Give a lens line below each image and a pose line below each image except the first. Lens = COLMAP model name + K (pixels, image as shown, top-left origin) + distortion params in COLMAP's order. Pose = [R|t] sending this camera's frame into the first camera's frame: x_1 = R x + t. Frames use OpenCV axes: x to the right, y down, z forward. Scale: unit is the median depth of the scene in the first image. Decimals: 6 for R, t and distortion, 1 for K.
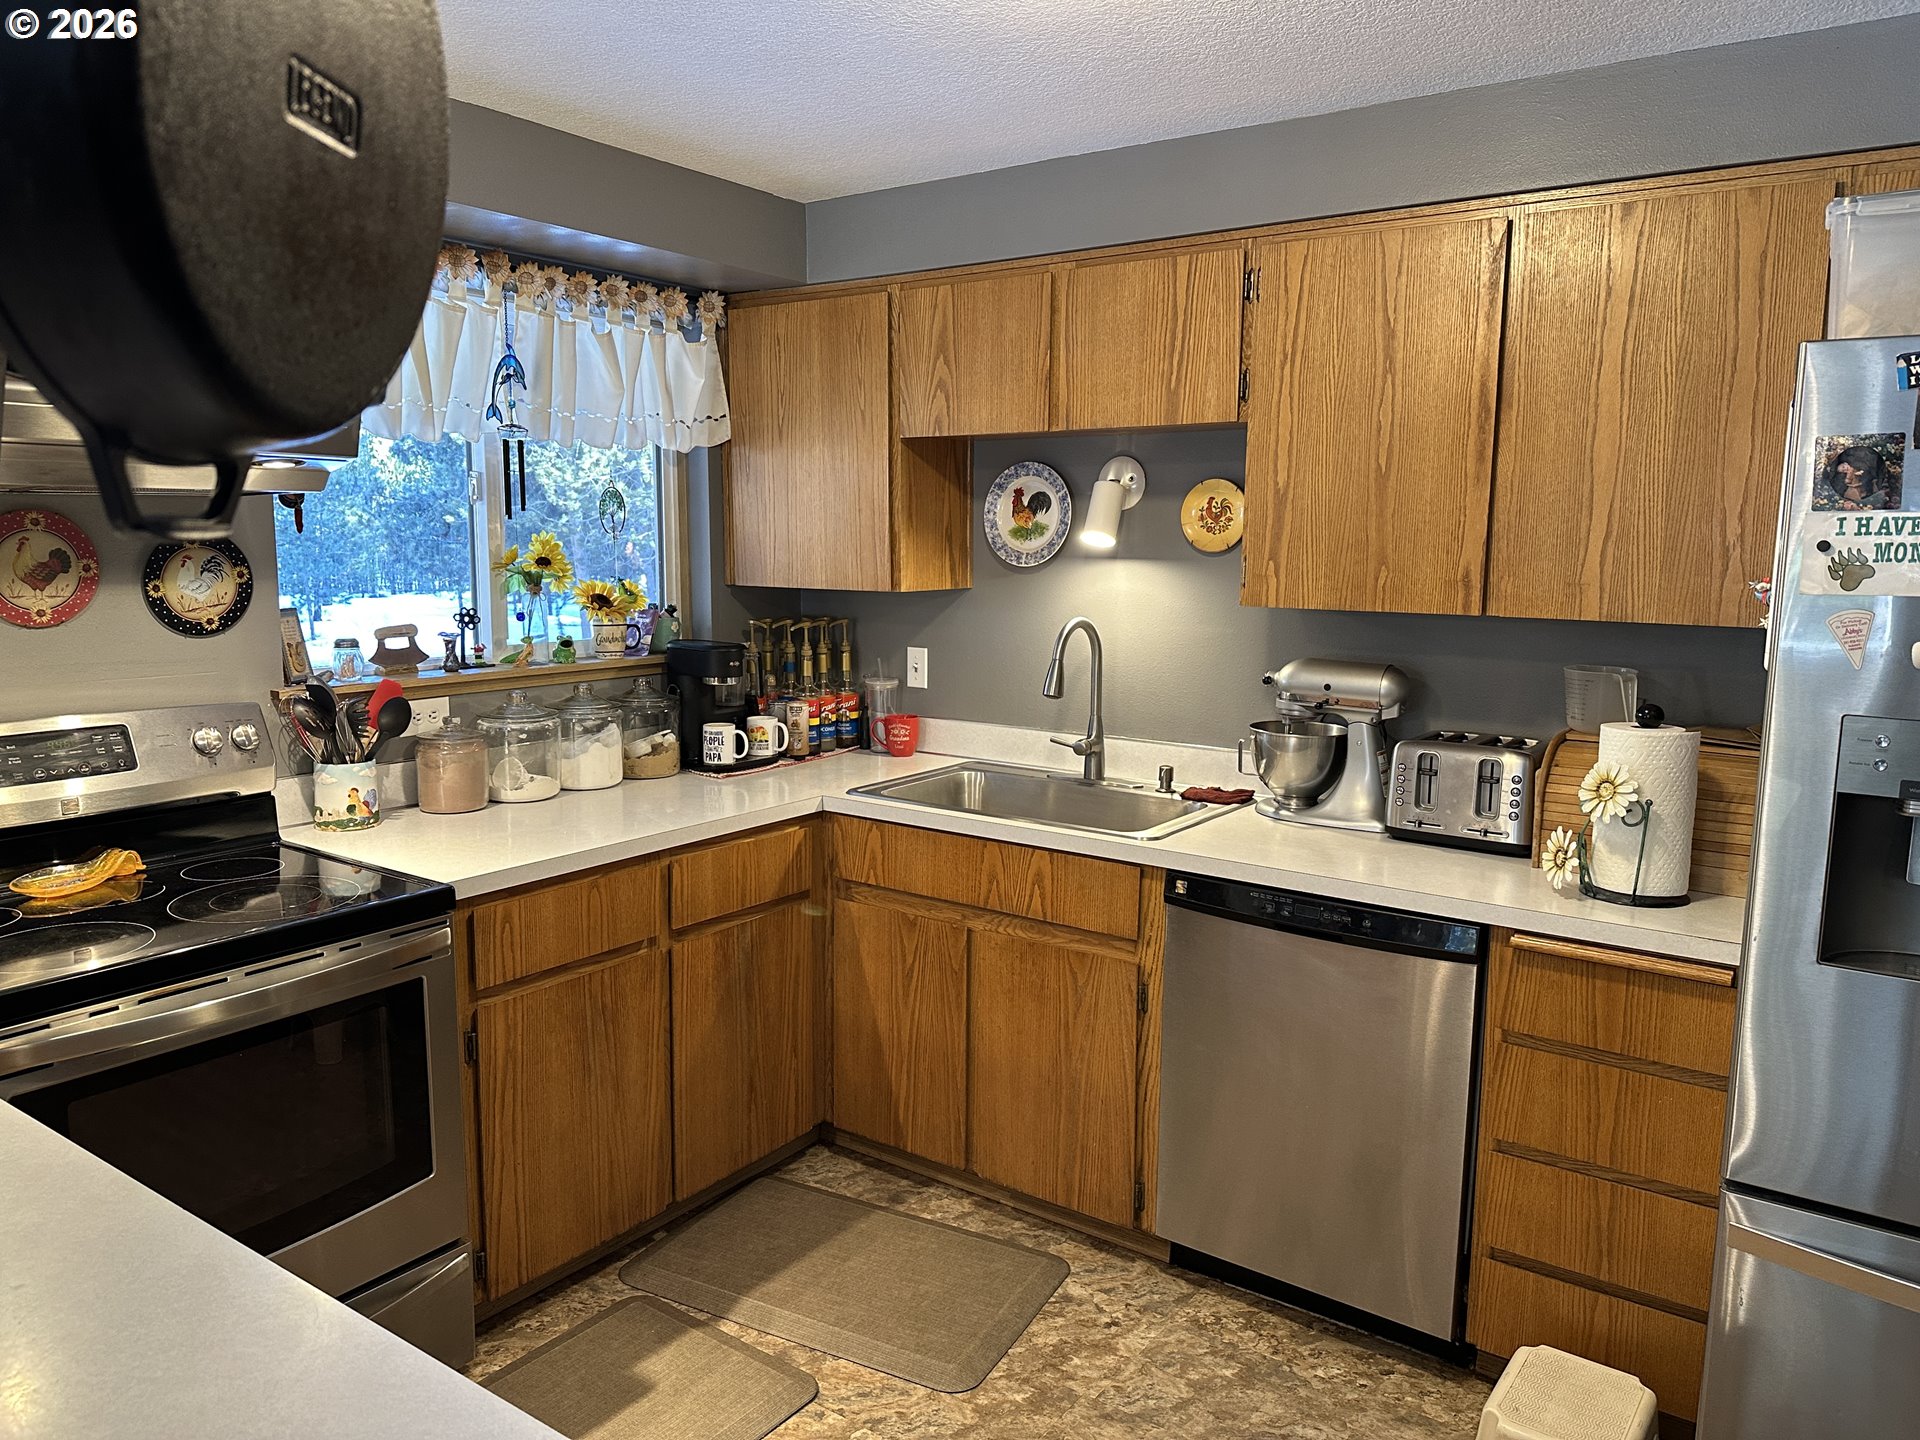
lens RADIAL K [[1336.8, 0, 960.0], [0, 1336.8, 720.0], [0, 0, 1]] dist [0.141968, -0.253793]
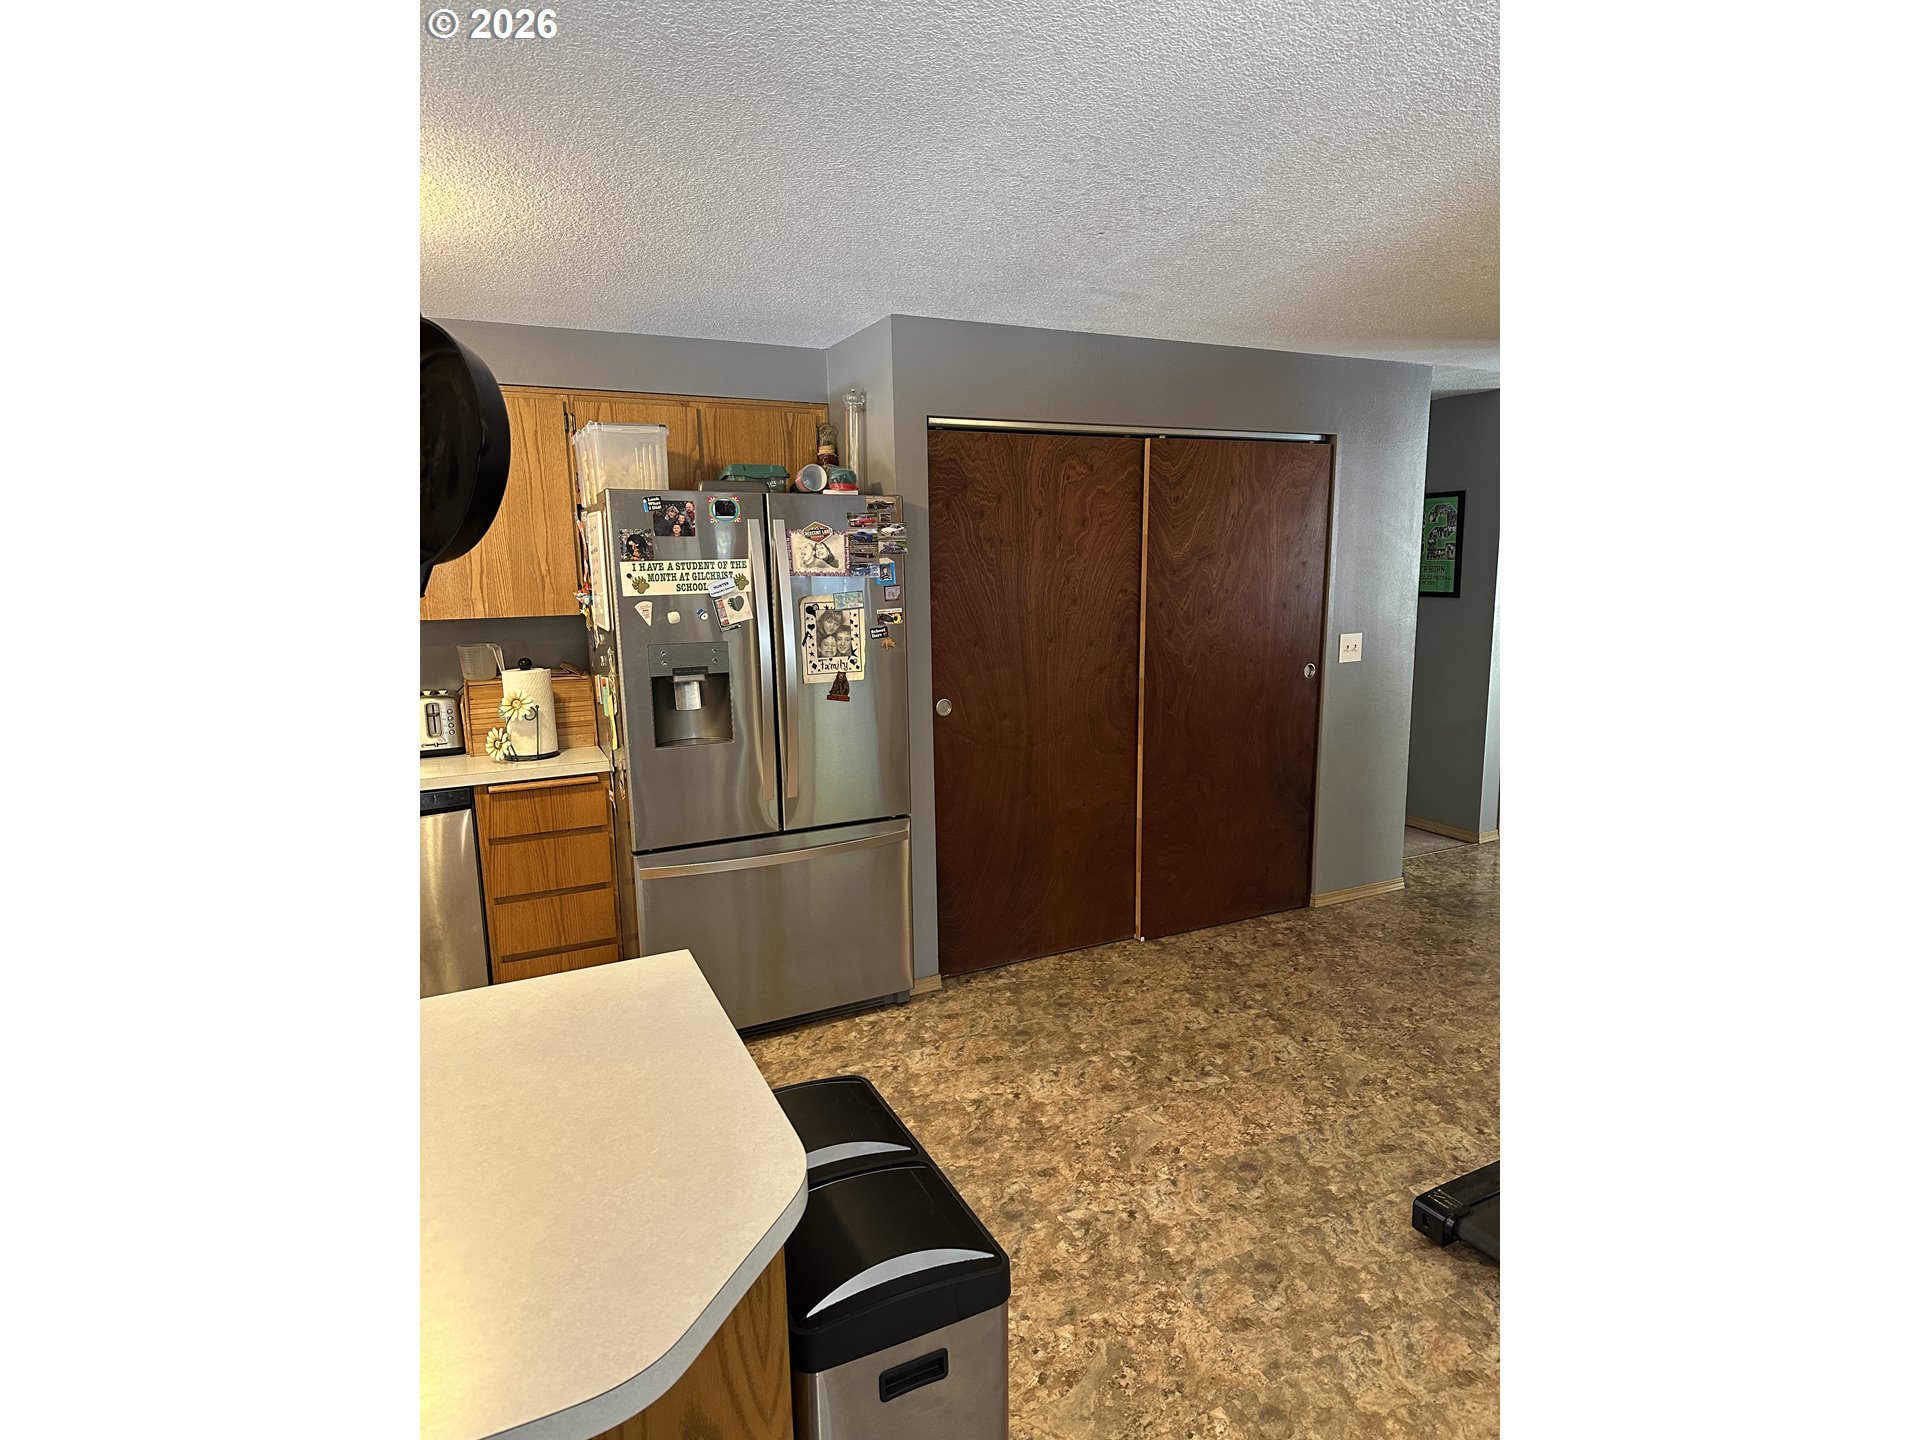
lens RADIAL K [[986.1, 0, 962.3], [0, 986.1, 728.8], [0, 0, 1]] dist [0.001118, 0.000042]
pose [[0.485045, -0.170164, 0.857774, -0.415480], [0.139323, 0.983394, 0.116301, 0.010972], [-0.863319, 0.063096, 0.500698, -0.243284]]
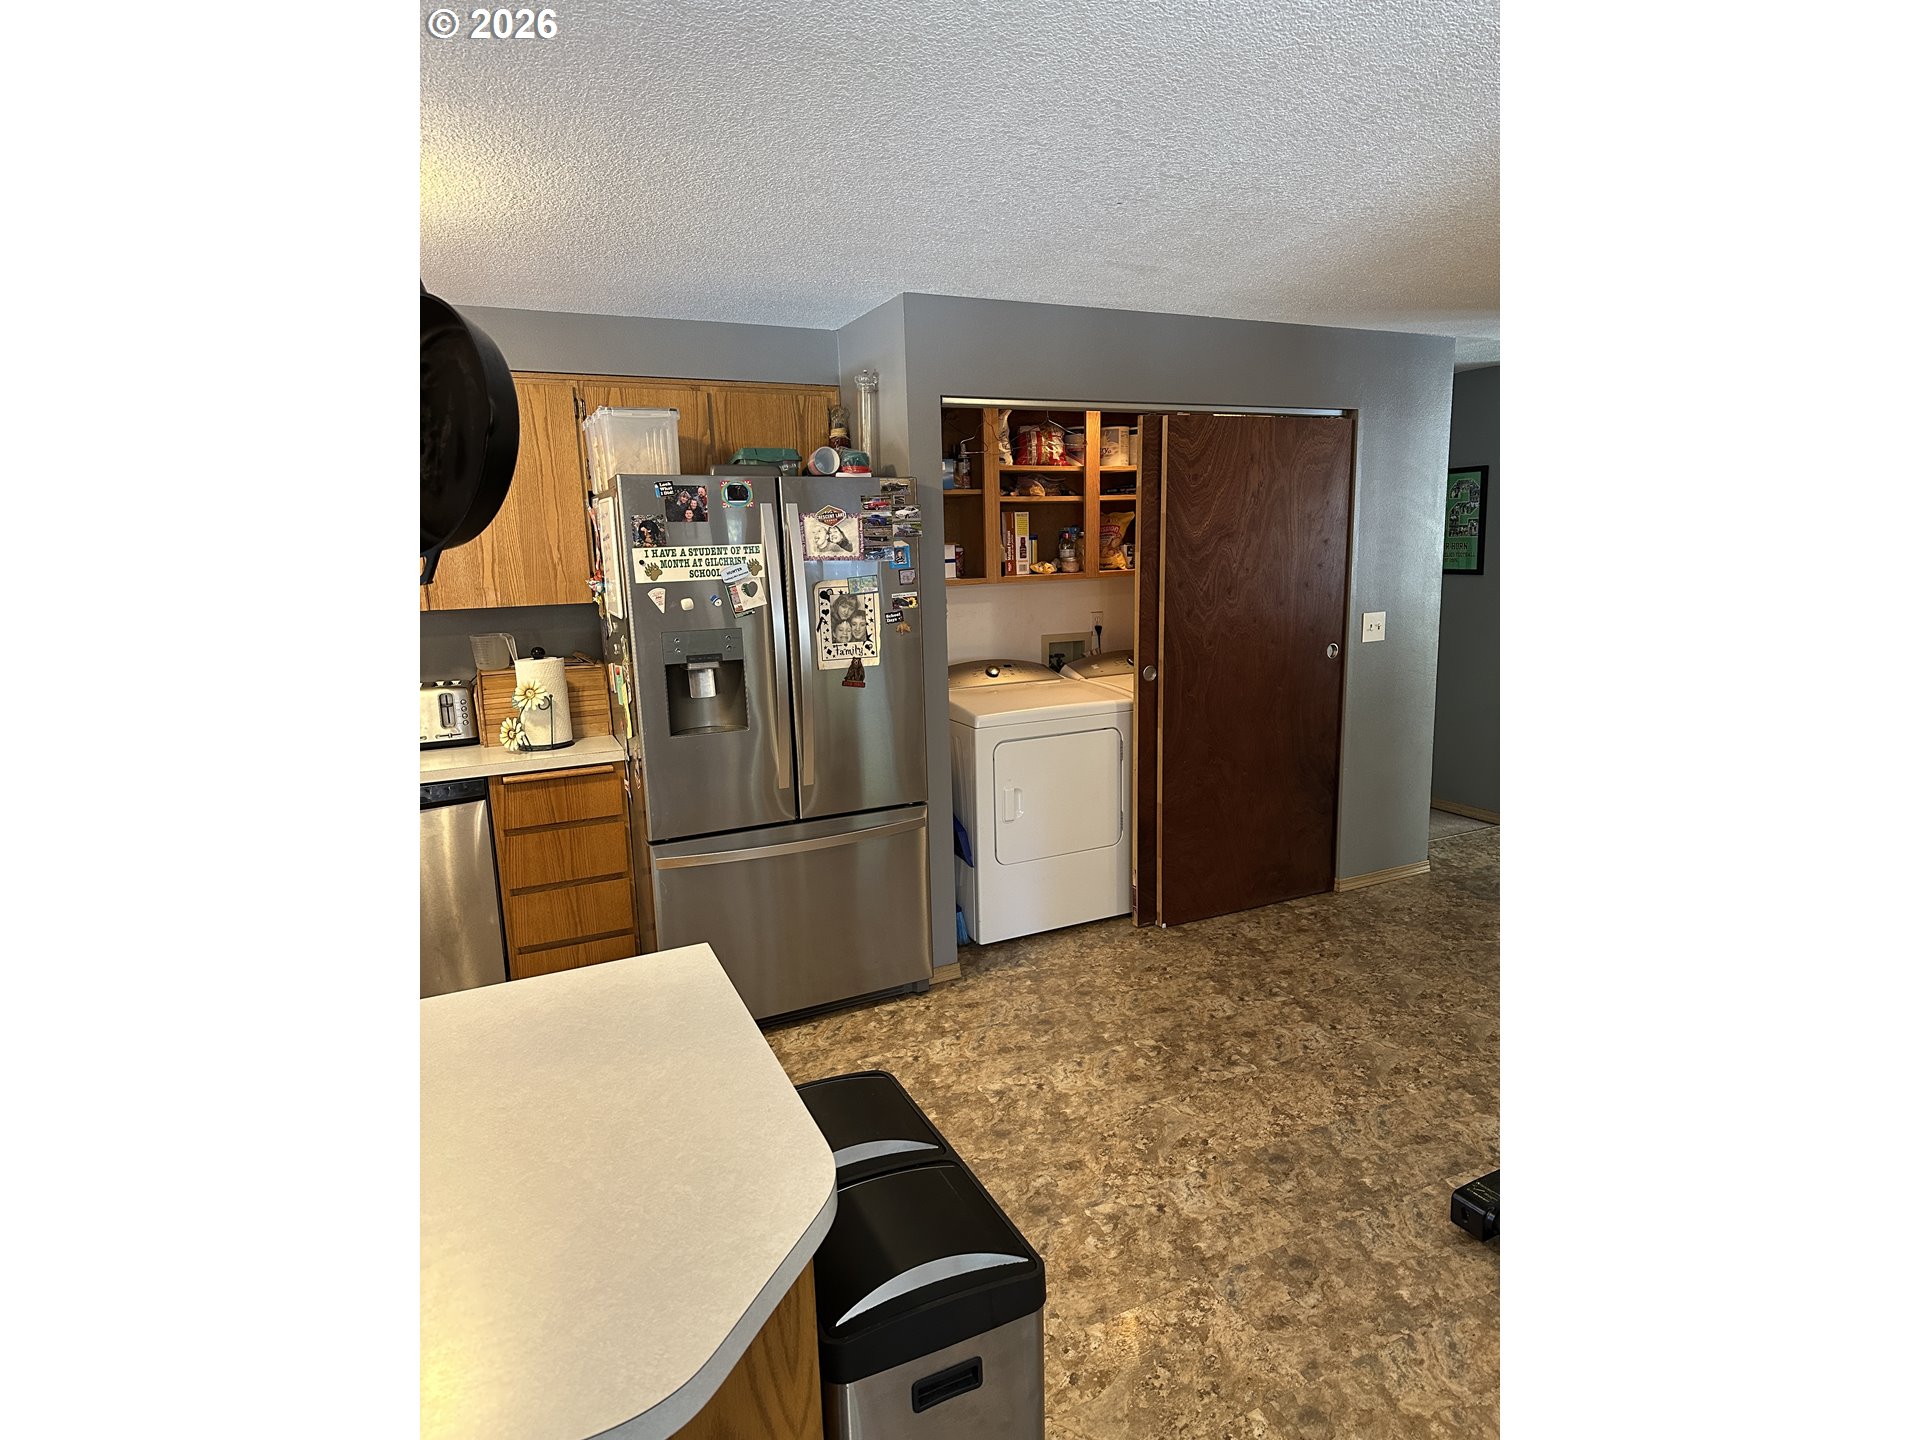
lens RADIAL K [[994.6, 0, 960.0], [0, 994.6, 720.0], [0, 0, 1]] dist [-0.000178, -0.000437]
pose [[0.497705, -0.180588, 0.848338, -0.407976], [0.151654, 0.981137, 0.119884, 0.011509], [-0.853985, 0.068987, 0.515703, -0.233540]]
